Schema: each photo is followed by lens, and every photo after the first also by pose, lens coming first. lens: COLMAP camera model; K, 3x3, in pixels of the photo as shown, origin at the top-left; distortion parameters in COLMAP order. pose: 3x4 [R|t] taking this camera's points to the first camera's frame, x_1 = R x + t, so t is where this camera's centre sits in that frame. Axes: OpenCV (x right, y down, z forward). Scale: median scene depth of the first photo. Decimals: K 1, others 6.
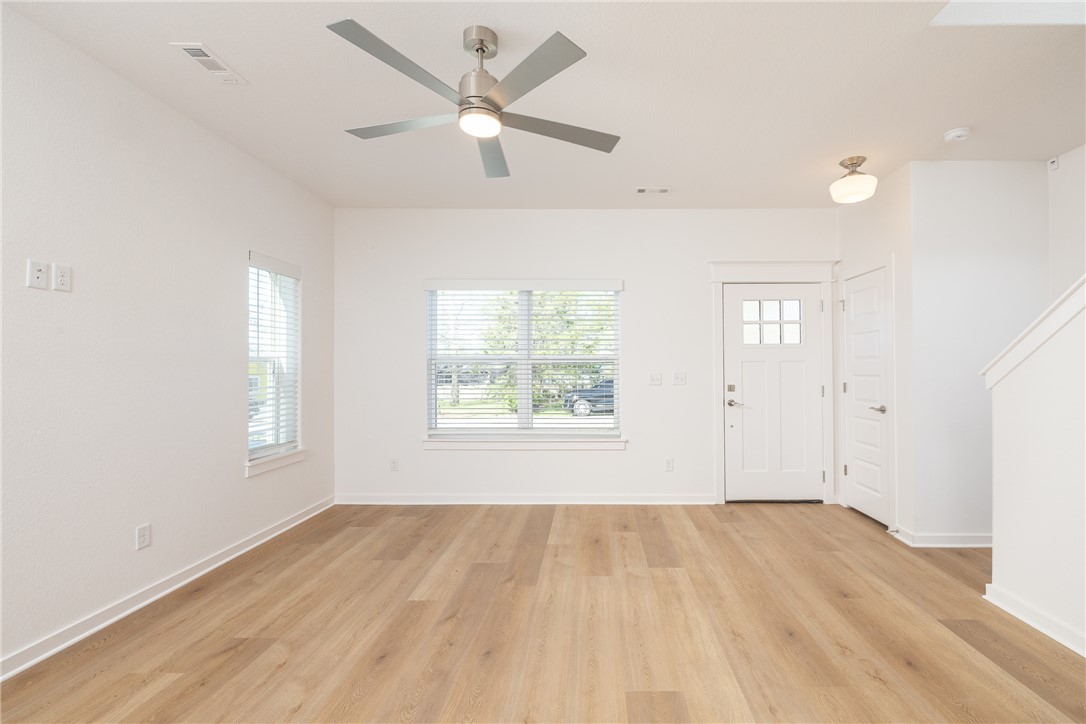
lens RADIAL K [[473.8, 0, 591.9], [0, 473.8, 361.8], [0, 0, 1]] dist [0.002159, 0.000502]
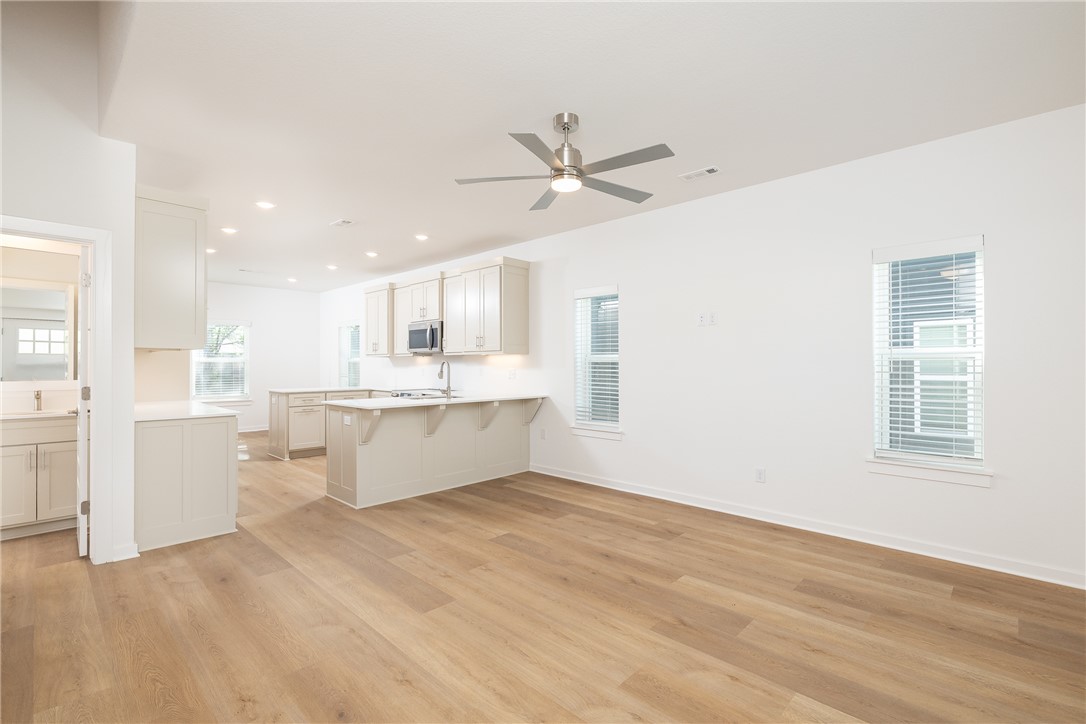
lens RADIAL K [[490.3, 0, 543.0], [0, 490.3, 362.0], [0, 0, 1]] dist [-0.000920, -0.000217]
pose [[-0.687904, -0.003337, -0.725794, 0.535355], [0.008386, 0.999886, -0.012546, 0.014438], [0.725753, -0.014717, -0.687798, 1.242119]]
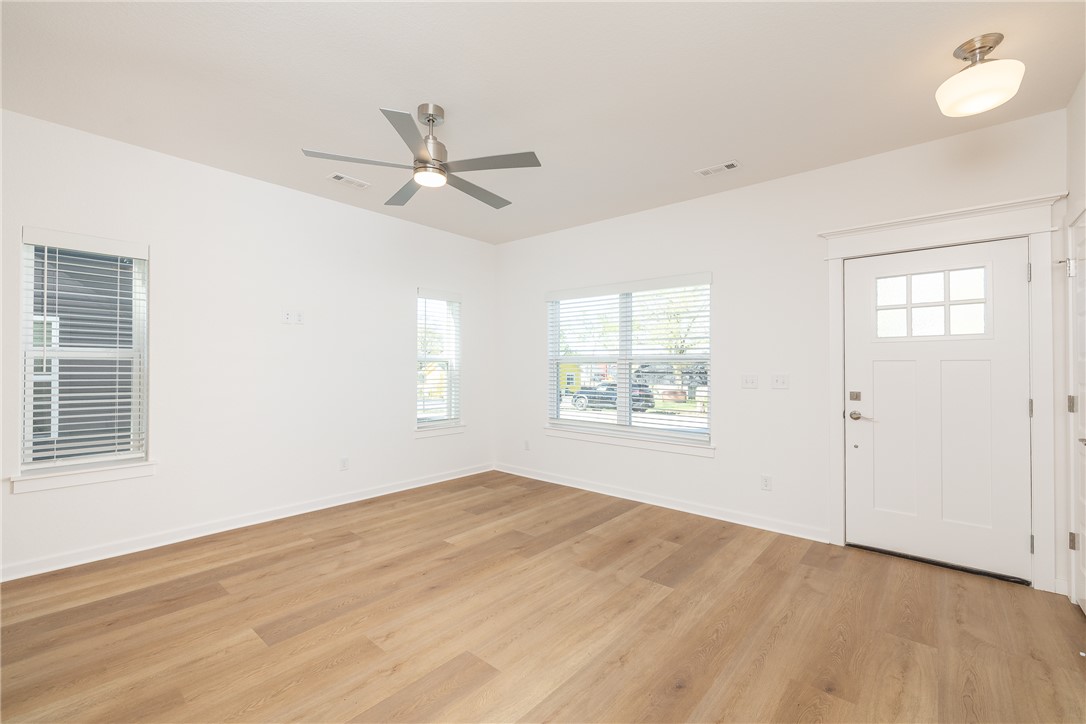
lens RADIAL K [[458.1, 0, 543.0], [0, 458.1, 362.0], [0, 0, 1]] dist [0.002627, 0.000166]
pose [[0.761702, -0.000699, -0.647927, 0.529641], [0.000762, 1.000000, -0.000182, 0.001492], [0.647927, -0.000355, 0.761702, 0.159686]]
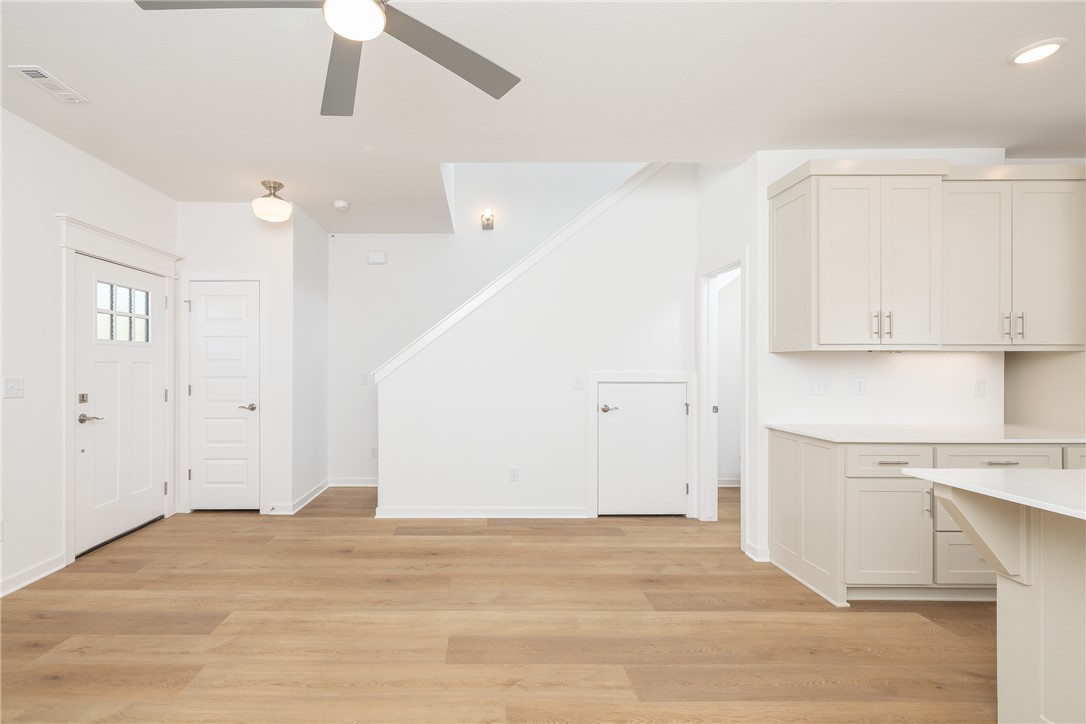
lens RADIAL K [[482.9, 0, 477.5], [0, 482.9, 366.5], [0, 0, 1]] dist [0.004167, 0.000377]
pose [[0.008165, 0.004527, 0.999956, -0.606536], [-0.011855, 0.999920, -0.004430, 0.003456], [-0.999896, -0.011818, 0.008218, 0.528959]]
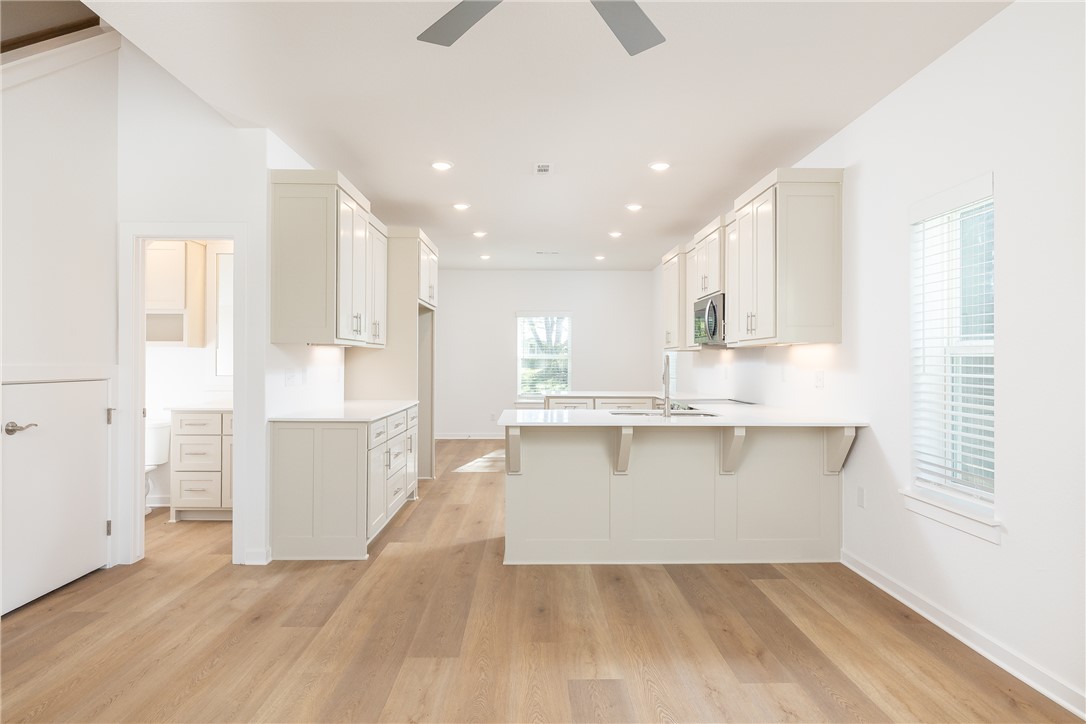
lens RADIAL K [[616.5, 0, 543.0], [0, 616.5, 362.0], [0, 0, 1]] dist [0.001576, -0.000207]
pose [[-0.999802, 0.000070, -0.019878, -0.126267], [0.000281, 0.999944, -0.010608, 0.013064], [0.019876, -0.010612, -0.999746, 1.157029]]
